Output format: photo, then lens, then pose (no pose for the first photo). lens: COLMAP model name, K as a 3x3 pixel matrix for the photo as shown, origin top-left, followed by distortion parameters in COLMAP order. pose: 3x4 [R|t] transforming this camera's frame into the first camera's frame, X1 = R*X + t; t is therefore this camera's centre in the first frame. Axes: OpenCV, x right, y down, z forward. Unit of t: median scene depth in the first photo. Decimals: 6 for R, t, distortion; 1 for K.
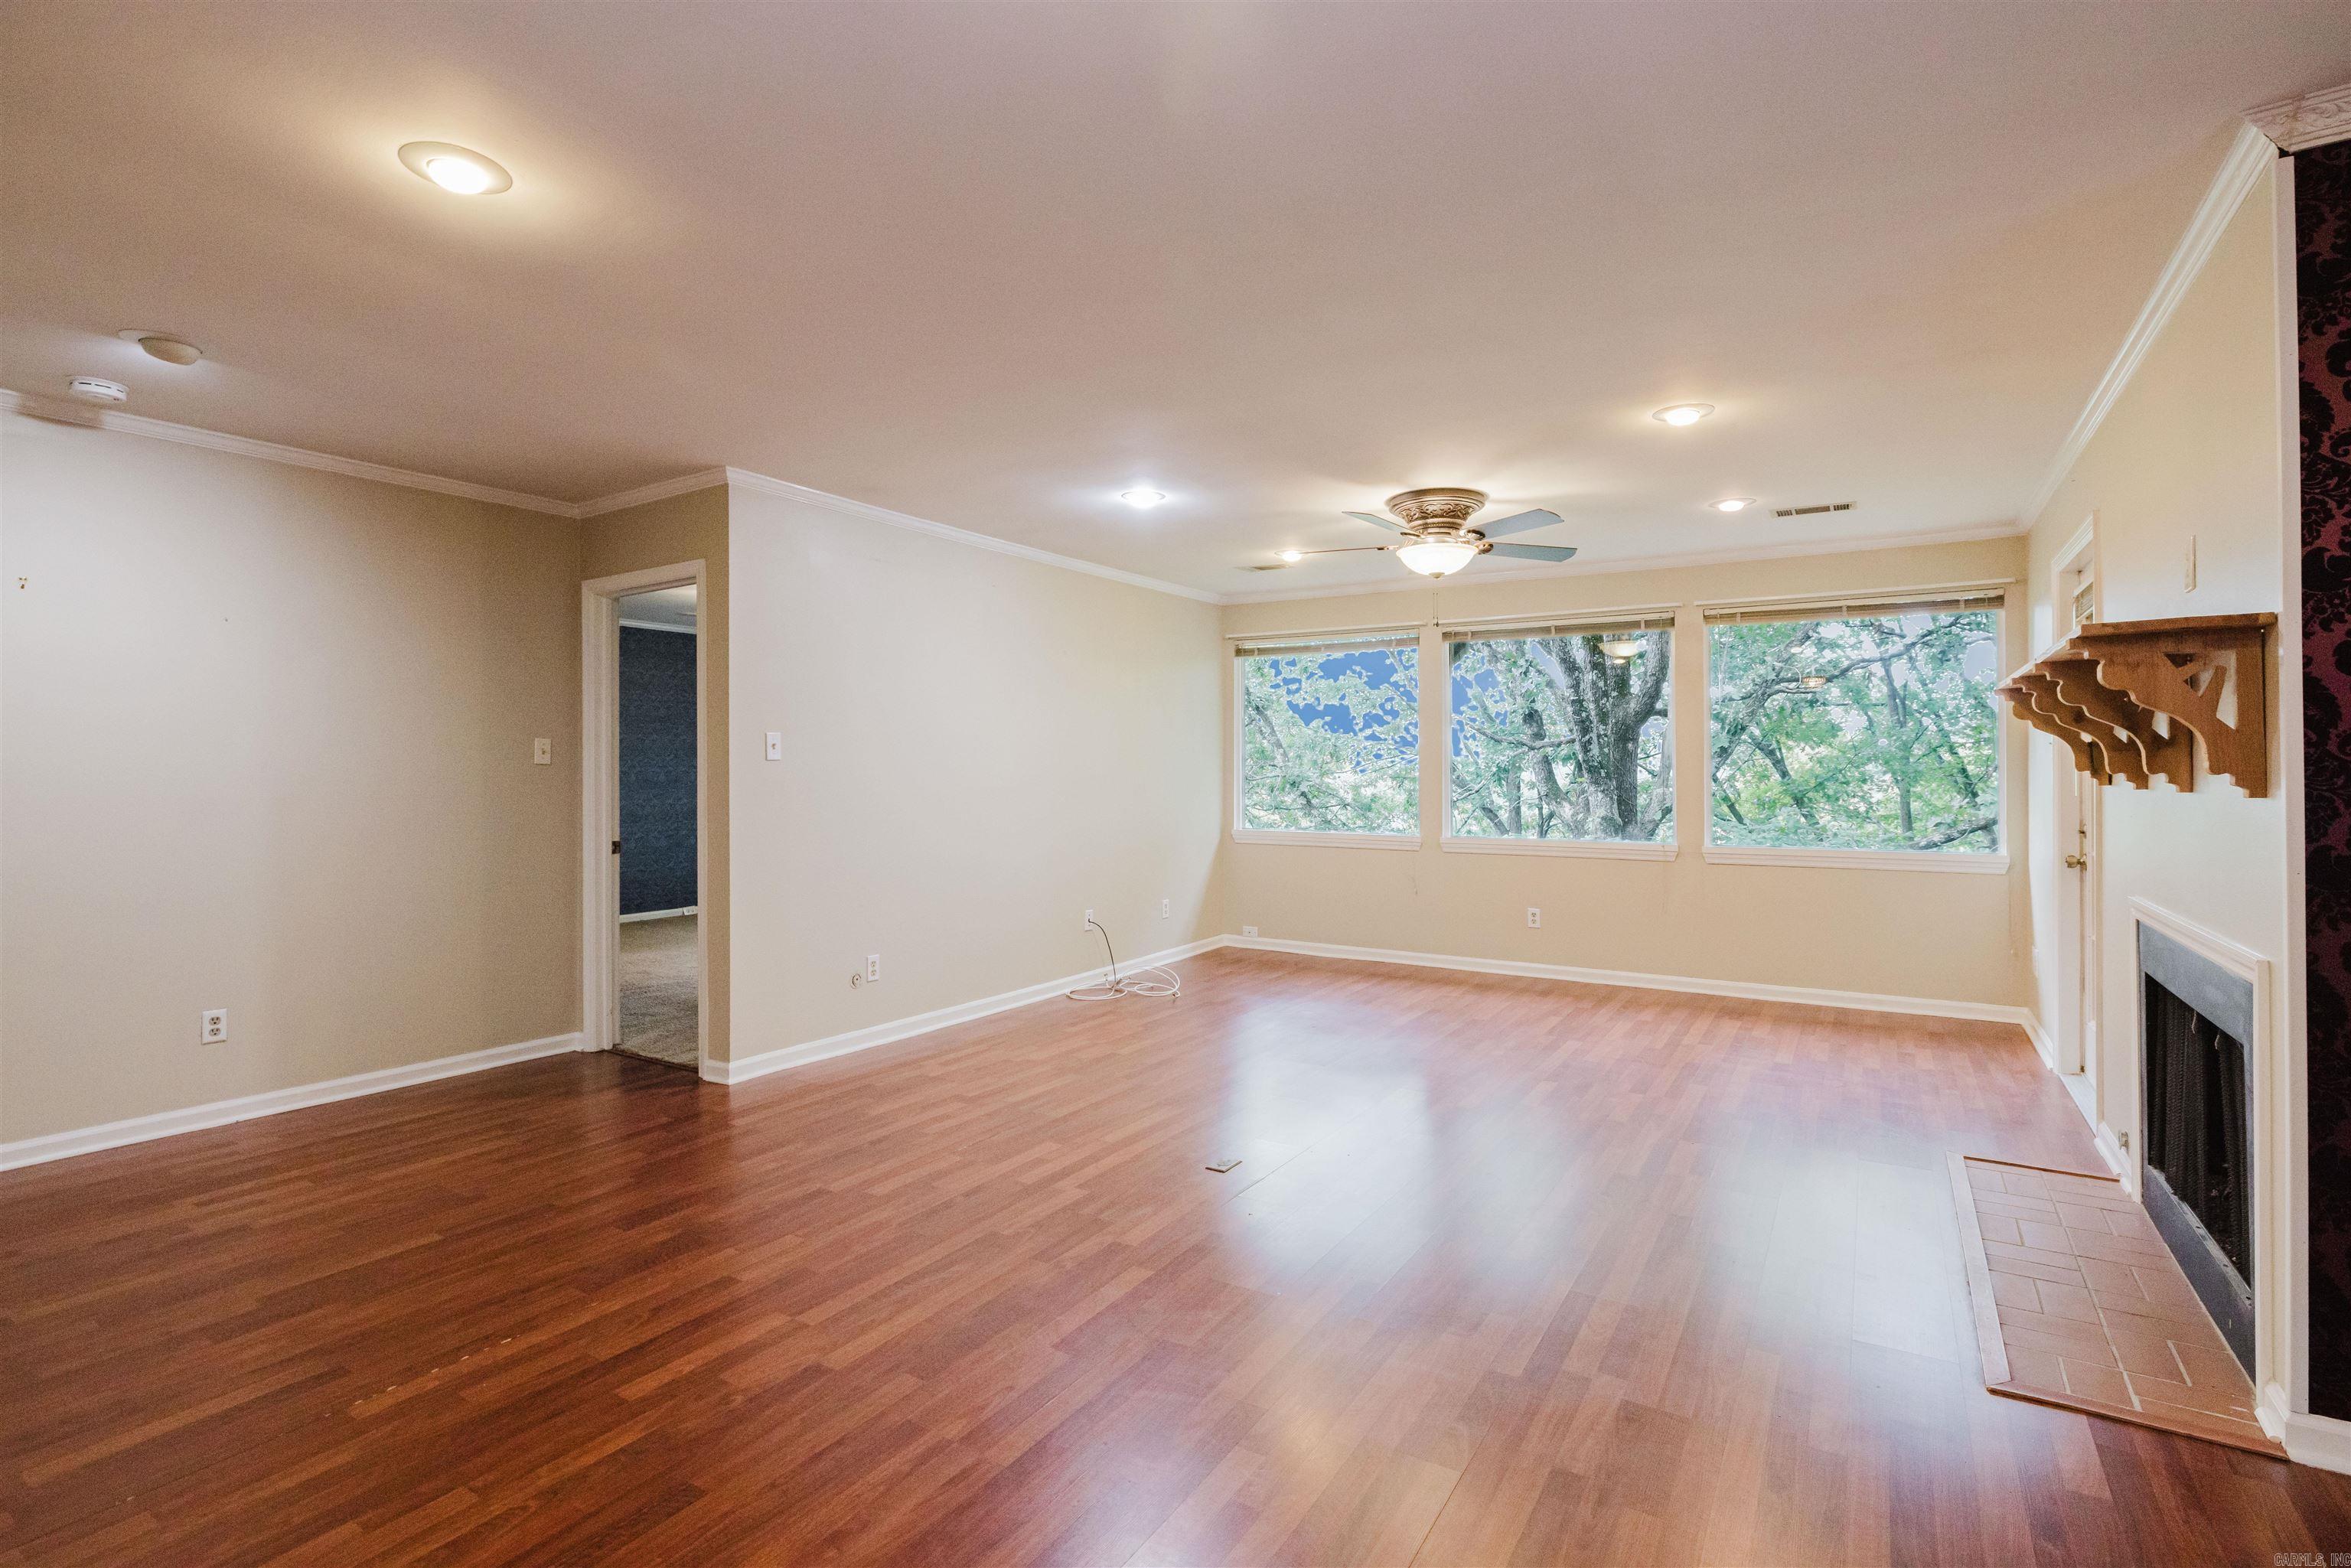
lens RADIAL K [[1103.6, 0, 1186.0], [0, 1103.6, 766.8], [0, 0, 1]] dist [-0.005424, 0.002280]
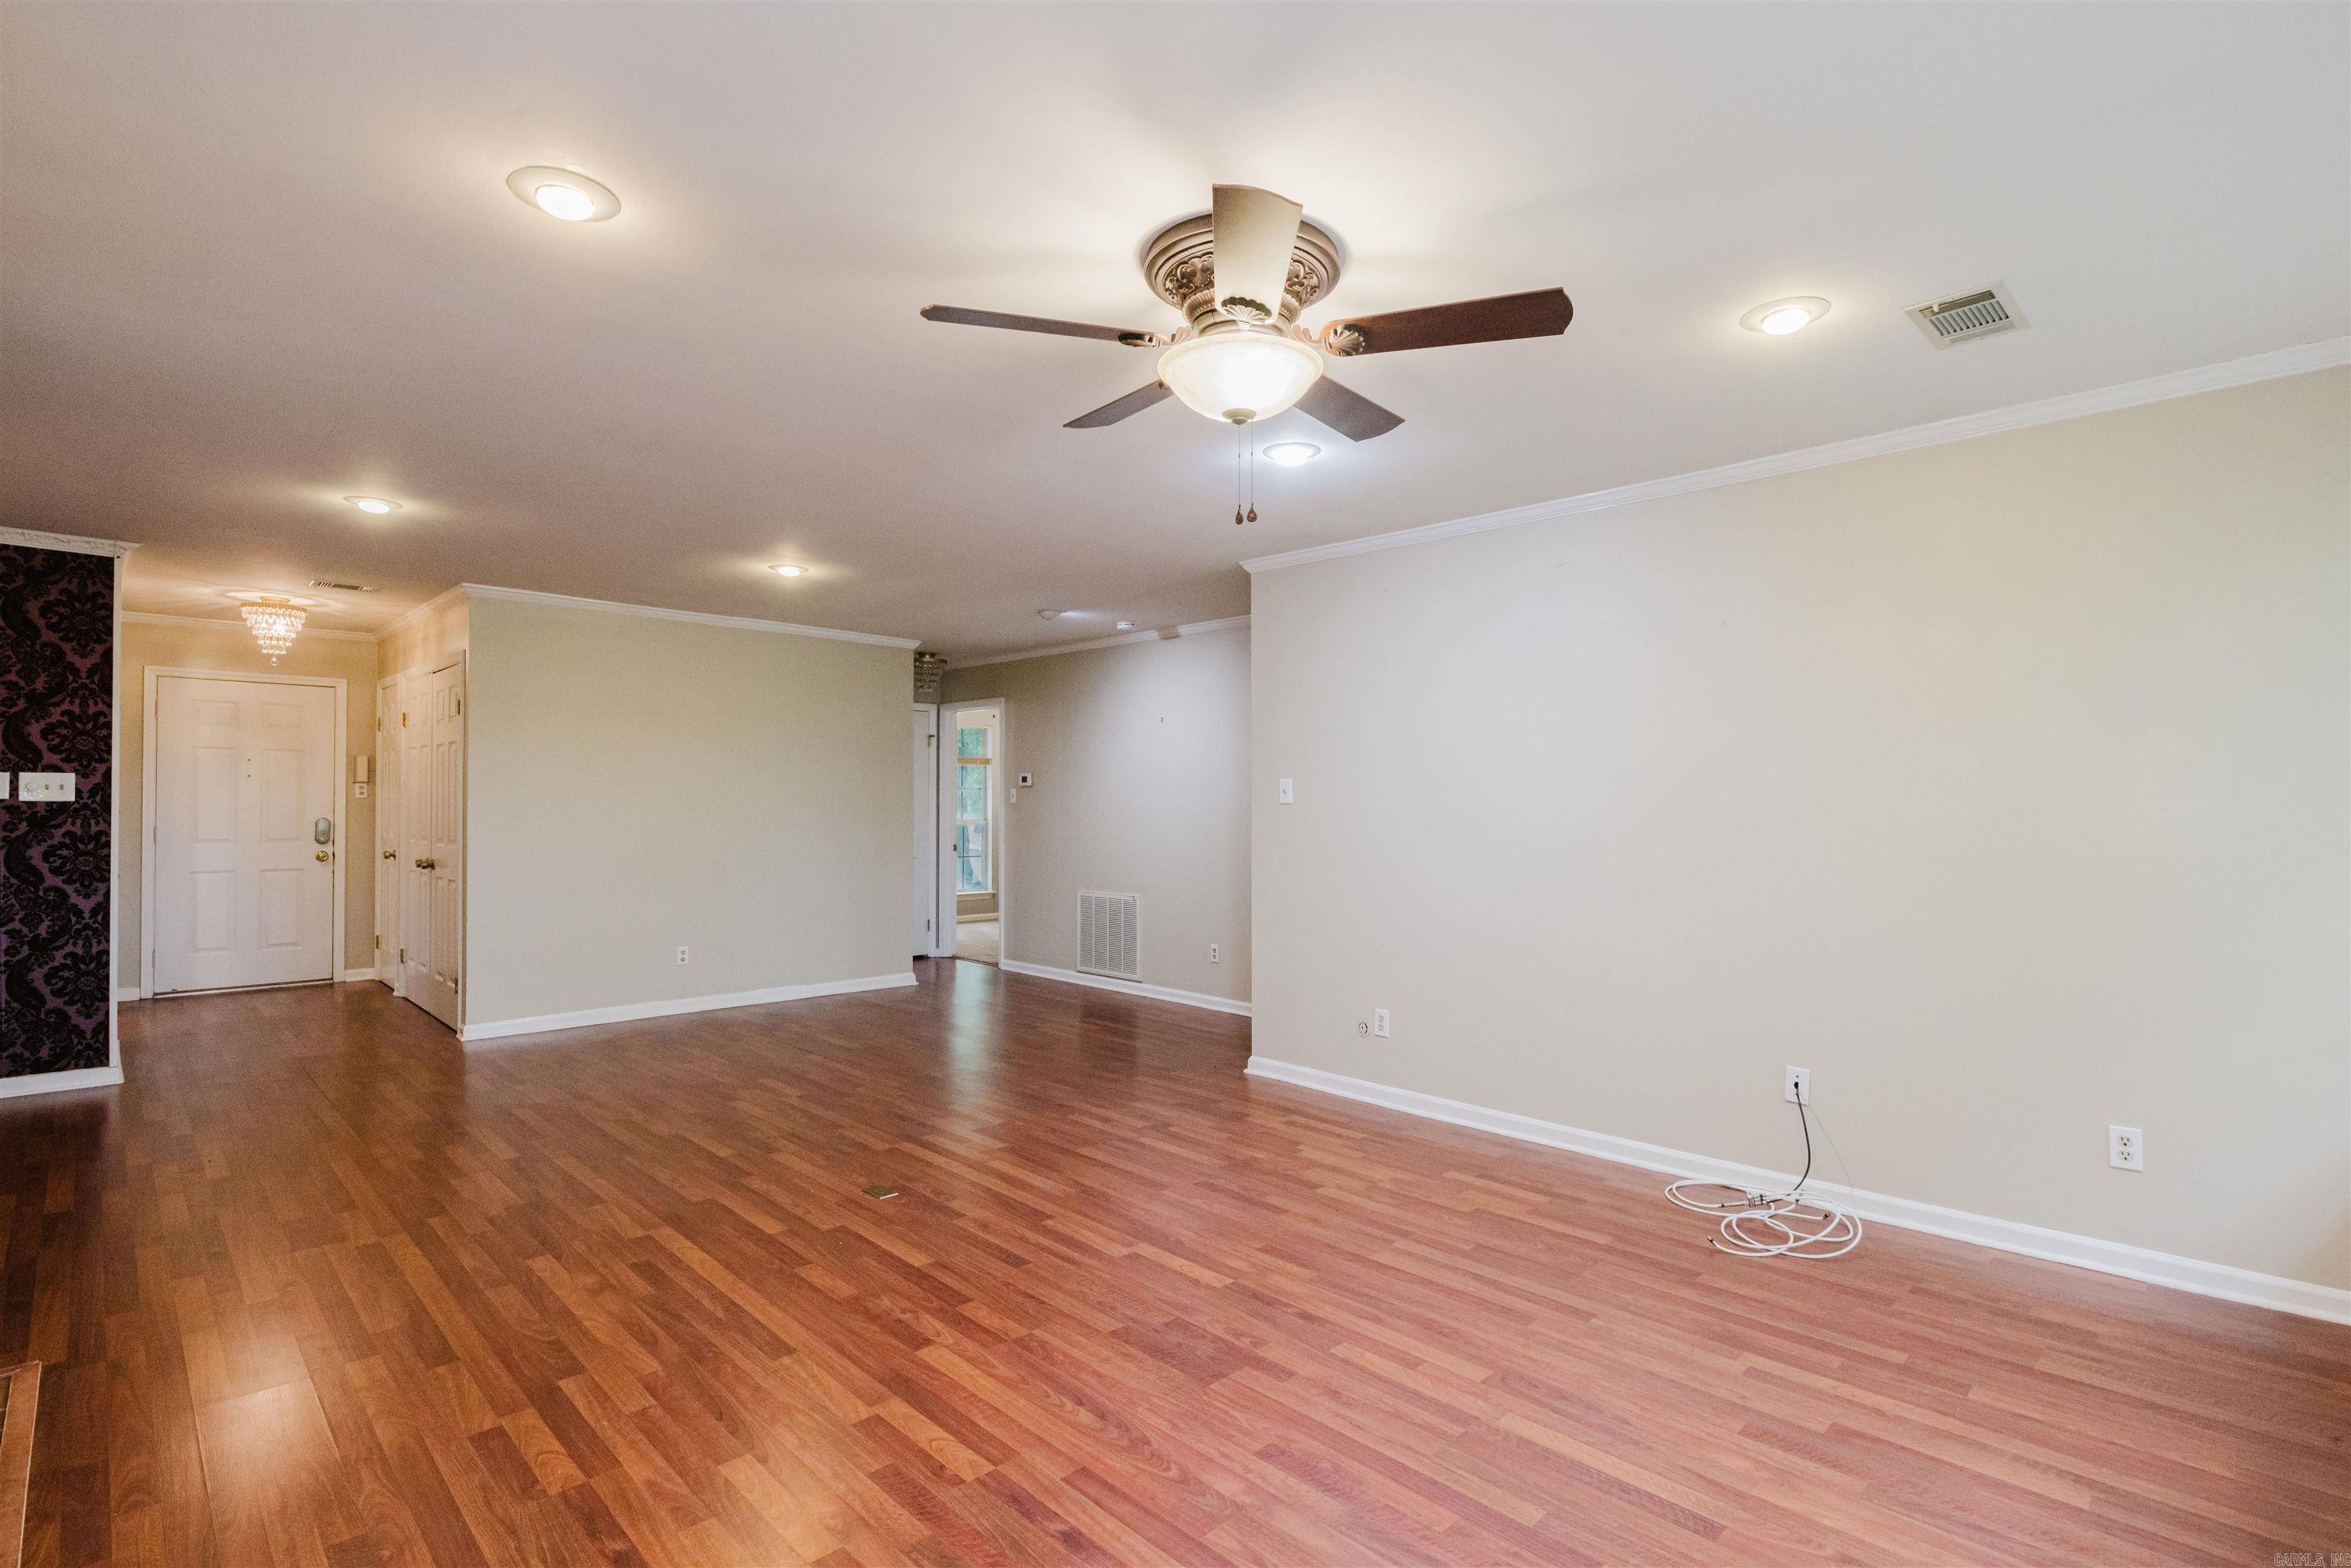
lens RADIAL K [[1103.6, 0, 1169.5], [0, 1103.6, 798.2], [0, 0, 1]] dist [-0.005424, 0.002280]
pose [[-0.227394, -0.006587, -0.973781, 0.688494], [-0.005814, 0.999968, -0.005407, -0.004594], [0.973785, 0.004432, -0.227425, 1.045724]]
